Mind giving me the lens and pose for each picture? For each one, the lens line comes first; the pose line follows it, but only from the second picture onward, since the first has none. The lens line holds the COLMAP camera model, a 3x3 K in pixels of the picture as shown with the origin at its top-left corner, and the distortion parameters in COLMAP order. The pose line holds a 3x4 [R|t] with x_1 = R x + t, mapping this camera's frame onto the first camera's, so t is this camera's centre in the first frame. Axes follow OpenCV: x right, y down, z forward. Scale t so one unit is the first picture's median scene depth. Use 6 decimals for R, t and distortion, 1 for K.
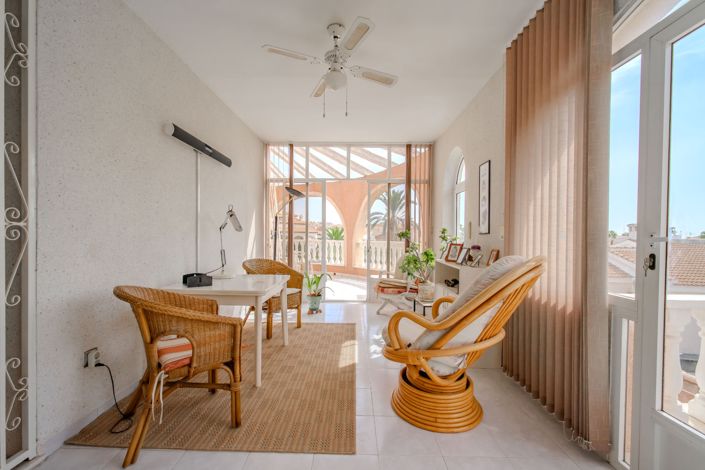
lens RADIAL K [[290.3, 0, 350.6], [0, 290.3, 238.6], [0, 0, 1]] dist [-0.001122, -0.000328]
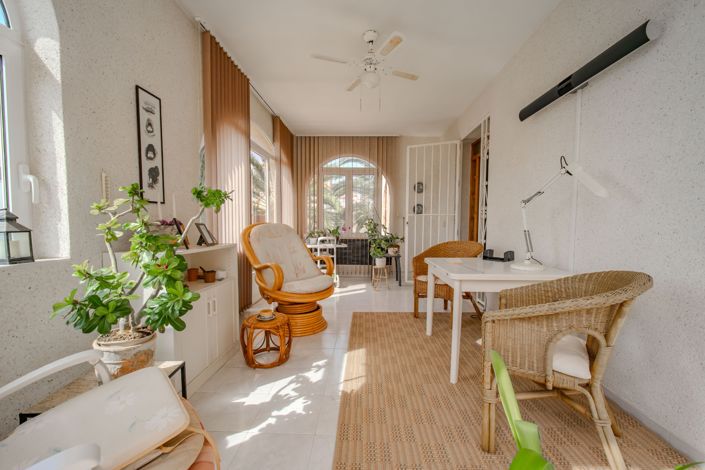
lens RADIAL K [[290.3, 0, 350.6], [0, 290.3, 238.6], [0, 0, 1]] dist [-0.001122, -0.000328]
pose [[-0.999482, -0.010243, 0.030497, -0.015614], [-0.008310, 0.997989, 0.062841, 0.017494], [-0.031080, 0.062555, -0.997558, 1.788025]]
